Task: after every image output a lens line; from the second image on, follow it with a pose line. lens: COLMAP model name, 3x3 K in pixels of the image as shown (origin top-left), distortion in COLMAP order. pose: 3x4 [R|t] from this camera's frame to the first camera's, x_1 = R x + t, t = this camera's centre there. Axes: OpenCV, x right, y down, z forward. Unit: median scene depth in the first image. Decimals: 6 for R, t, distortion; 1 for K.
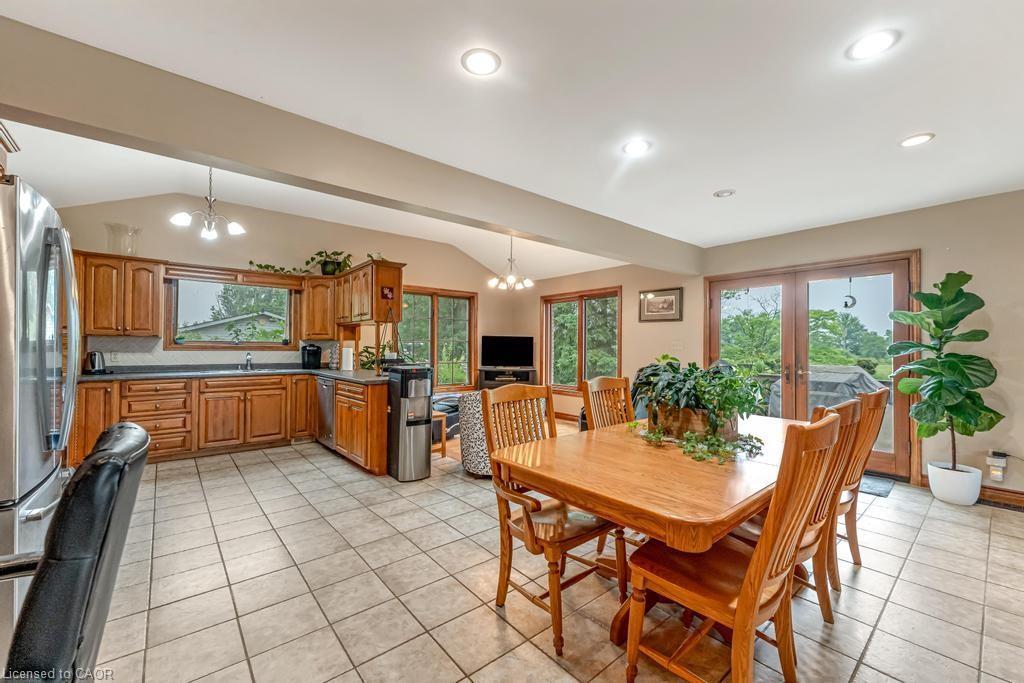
lens RADIAL K [[414.4, 0, 513.8], [0, 414.4, 346.3], [0, 0, 1]] dist [0.001027, 0.000067]
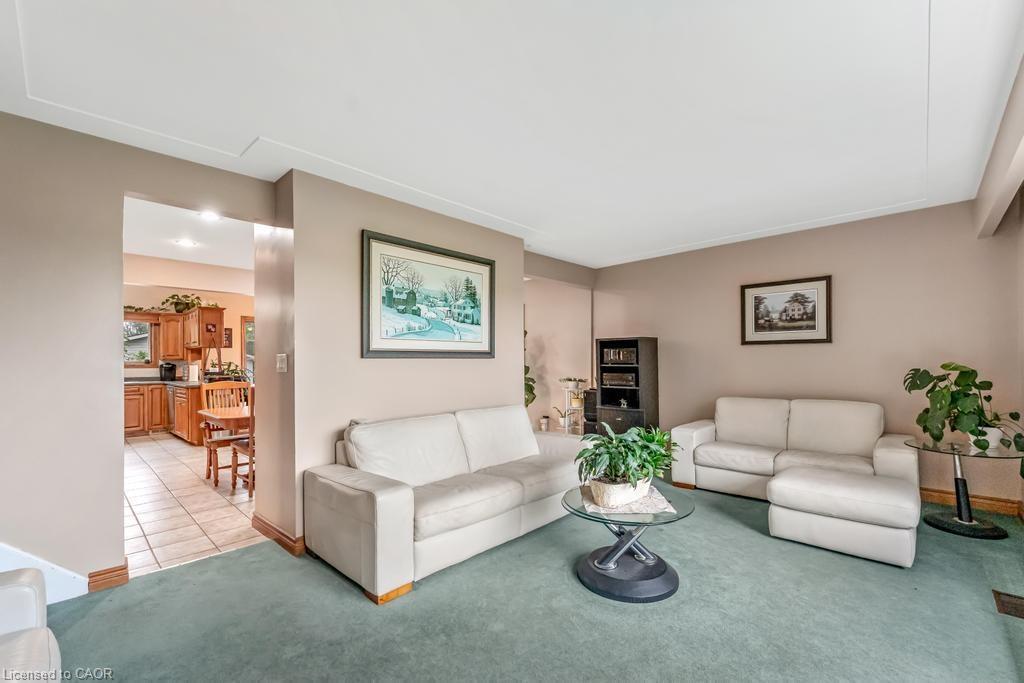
lens RADIAL K [[433.4, 0, 511.7], [0, 433.4, 362.2], [0, 0, 1]] dist [0.000674, 0.000040]
pose [[0.994343, -0.015301, 0.105111, 0.495126], [0.014846, 0.999877, 0.005114, 0.002045], [-0.105176, -0.003524, 0.994447, -0.546455]]
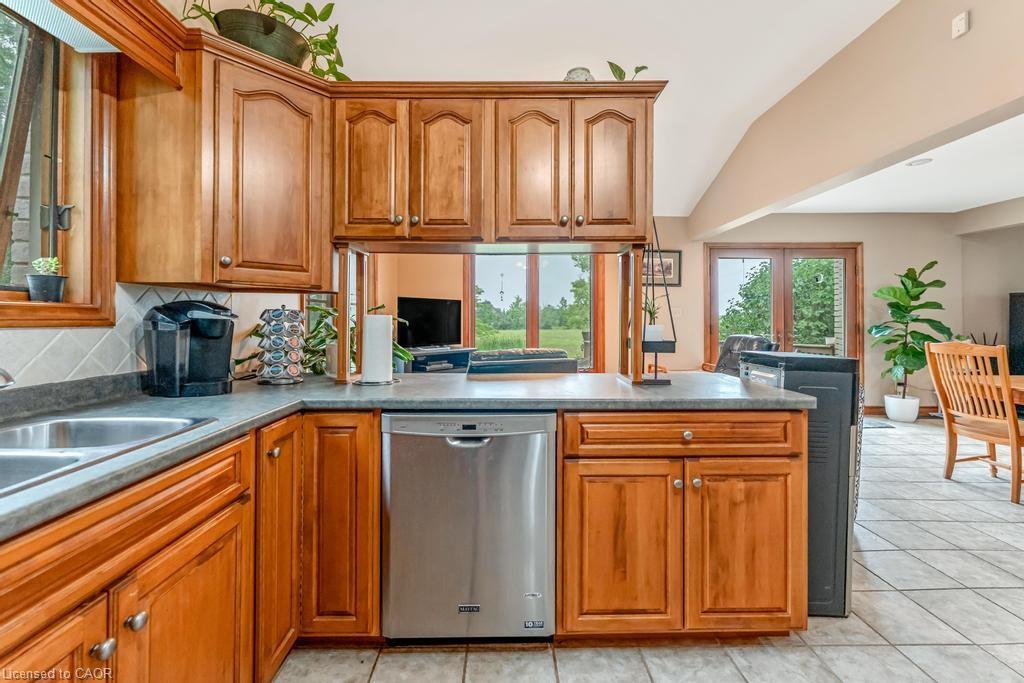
lens RADIAL K [[427.1, 0, 512.6], [0, 427.1, 319.9], [0, 0, 1]] dist [0.000805, 0.000045]
pose [[0.641668, -0.008166, 0.766939, -0.579813], [0.003045, 0.999963, 0.008100, 0.005355], [-0.766977, -0.002862, 0.641669, 0.672430]]
